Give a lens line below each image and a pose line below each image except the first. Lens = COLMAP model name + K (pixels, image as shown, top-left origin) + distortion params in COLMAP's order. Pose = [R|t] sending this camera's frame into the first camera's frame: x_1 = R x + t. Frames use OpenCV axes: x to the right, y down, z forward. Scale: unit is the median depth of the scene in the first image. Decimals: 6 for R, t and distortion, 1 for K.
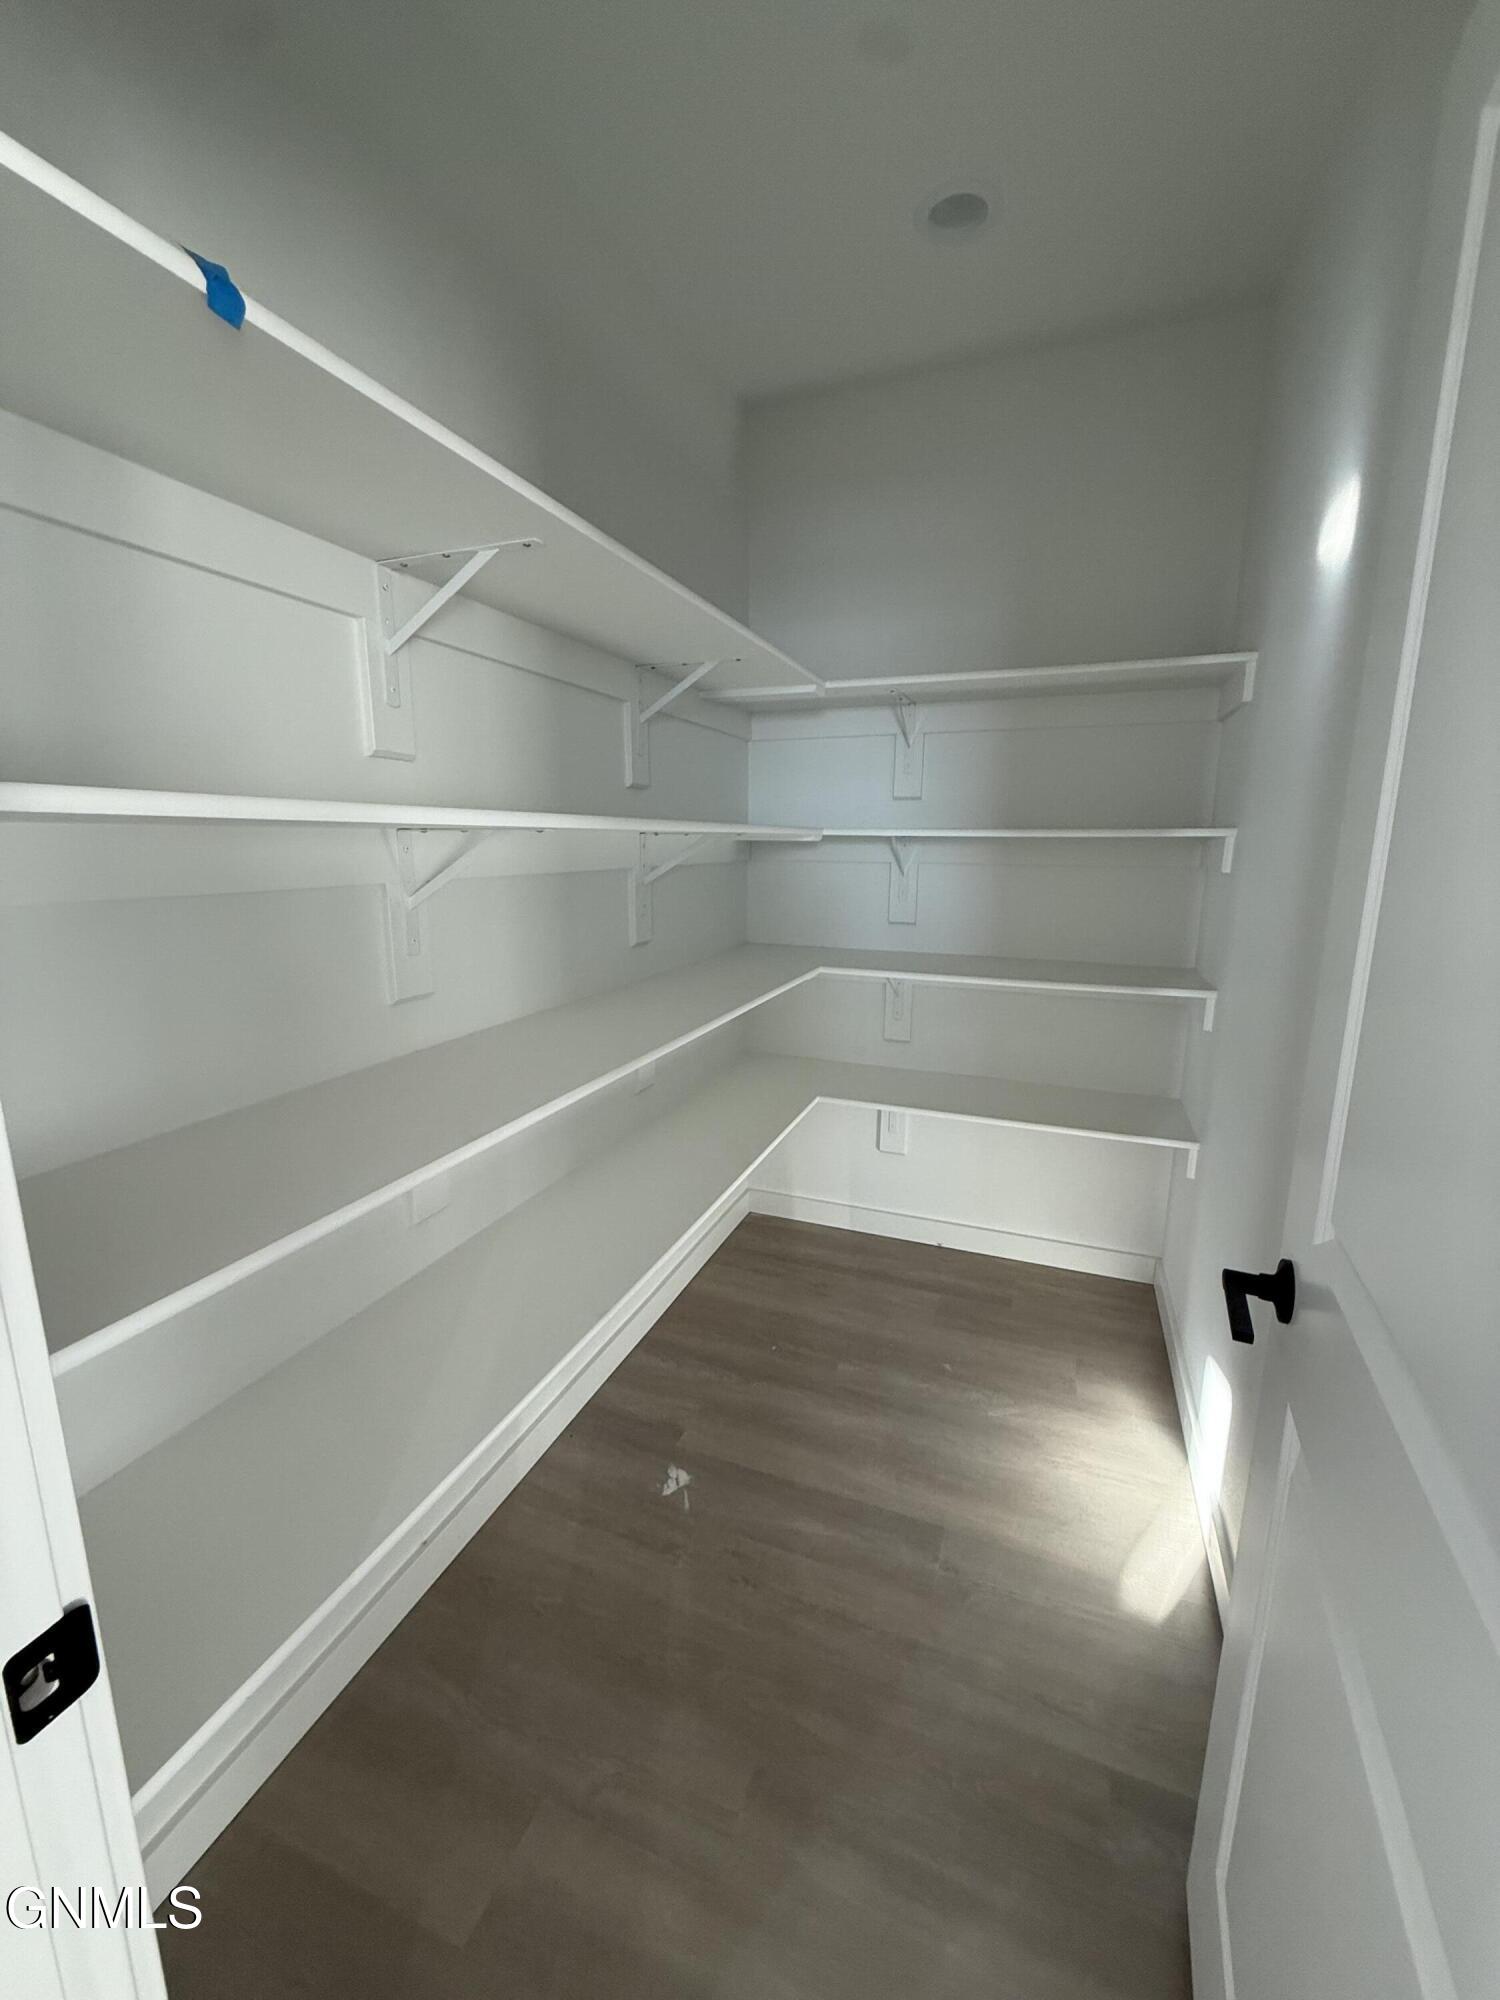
lens RADIAL K [[799.6, 0, 754.6], [0, 799.6, 995.2], [0, 0, 1]] dist [0.000583, -0.000084]
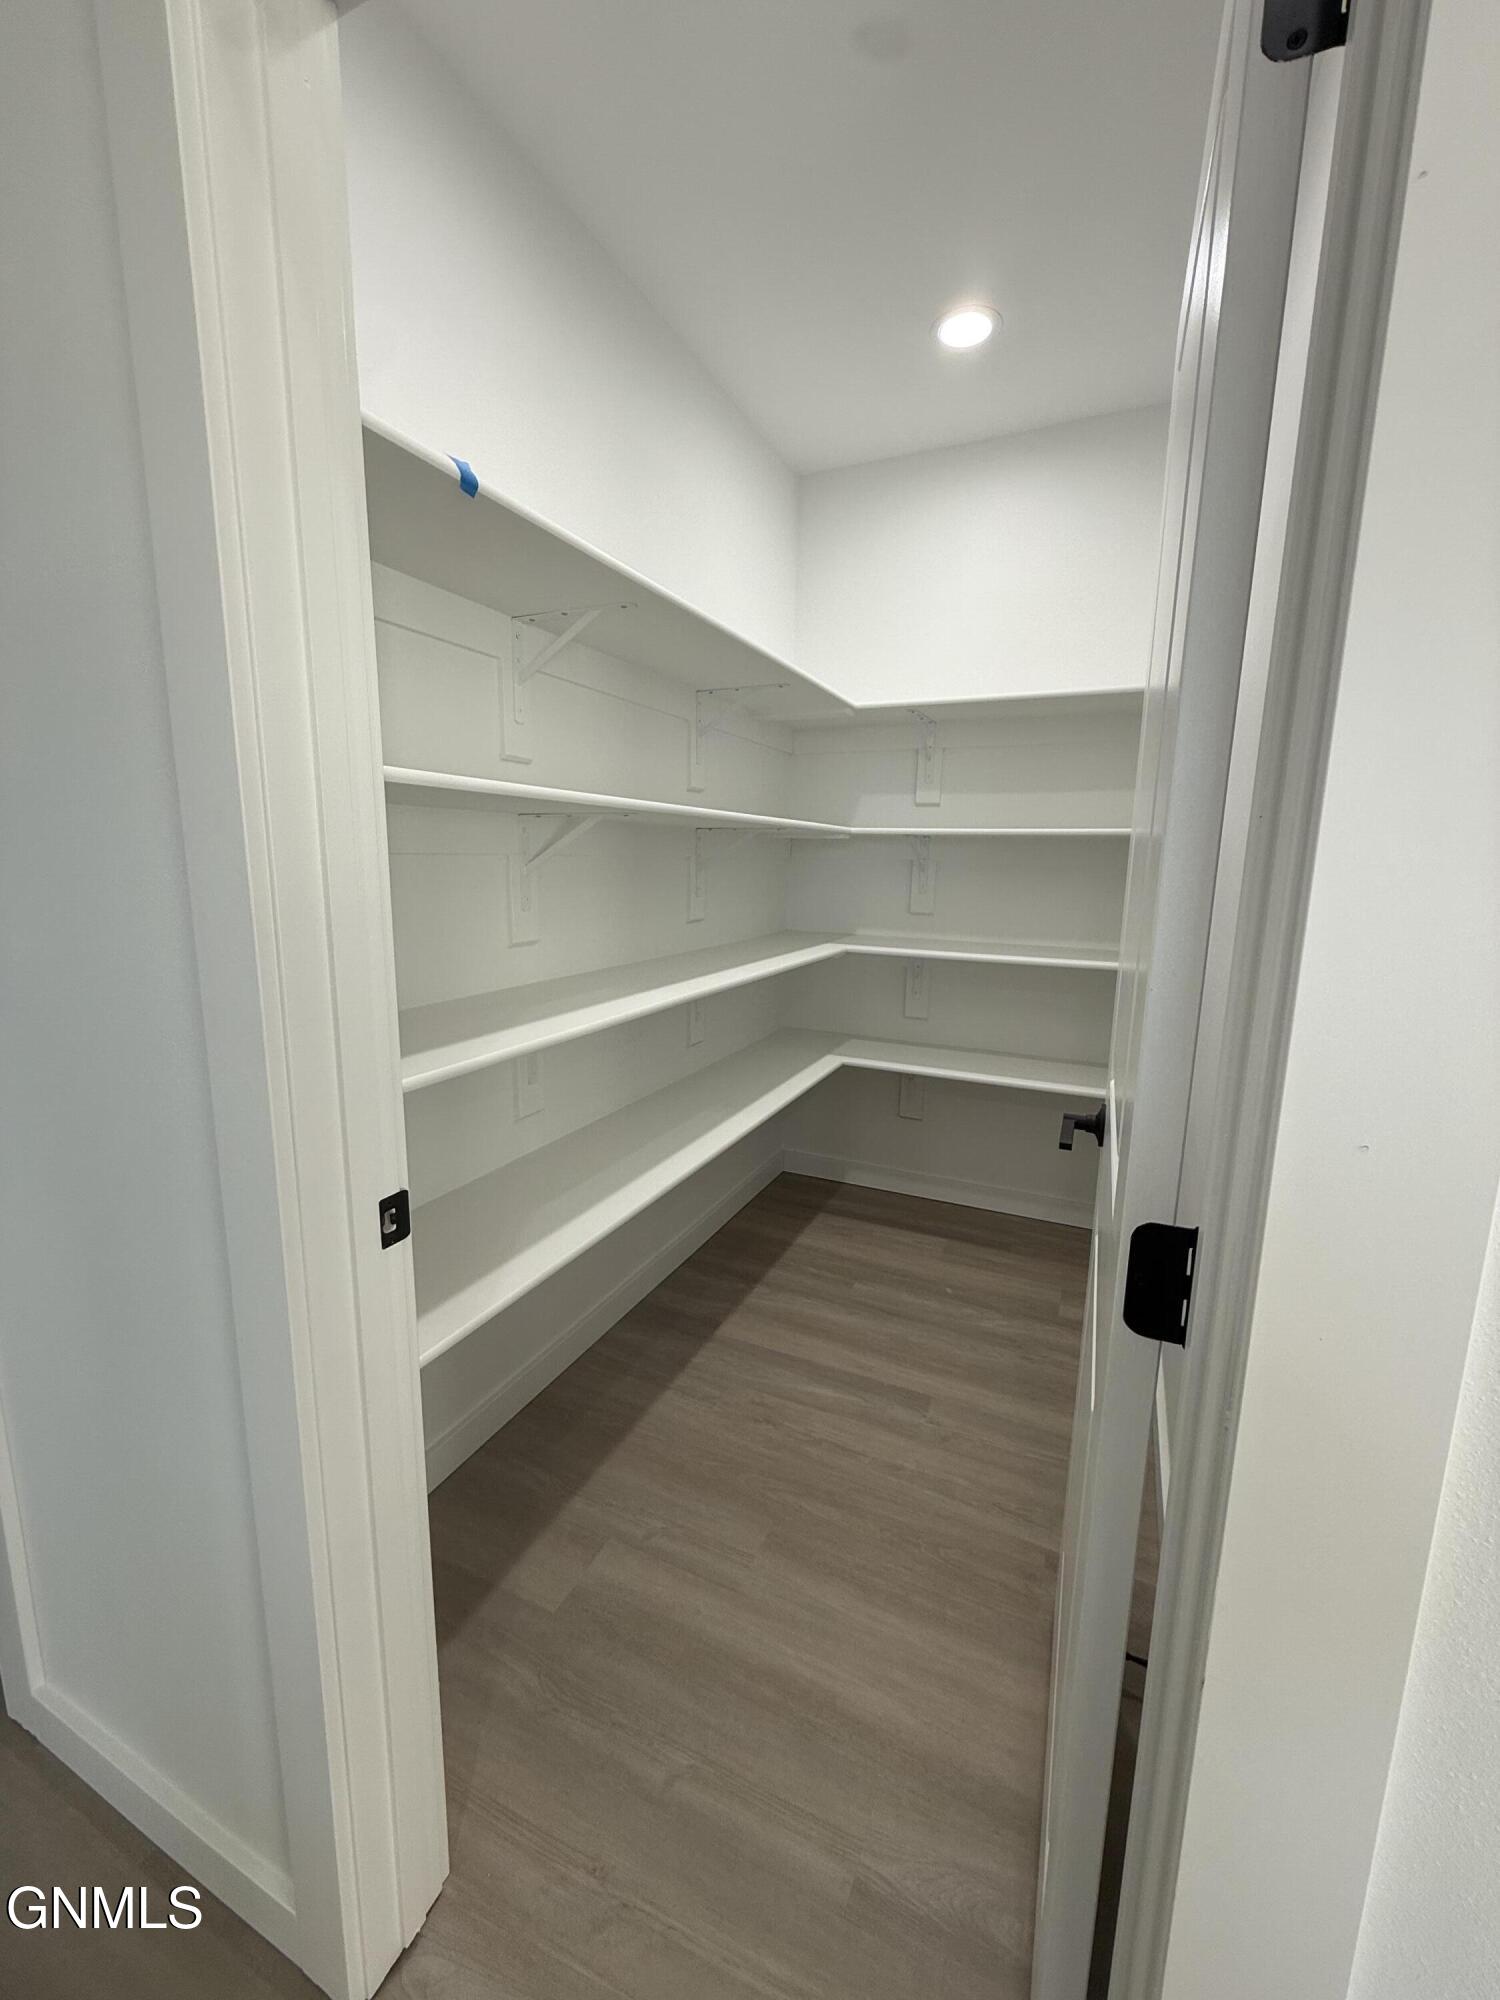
lens RADIAL K [[799.6, 0, 744.9], [0, 799.6, 1003.0], [0, 0, 1]] dist [0.000583, -0.000084]
pose [[0.997412, 0.021921, -0.068472, 0.031440], [-0.022912, 0.999643, -0.013722, 0.125110], [0.068147, 0.015255, 0.997559, -0.323387]]
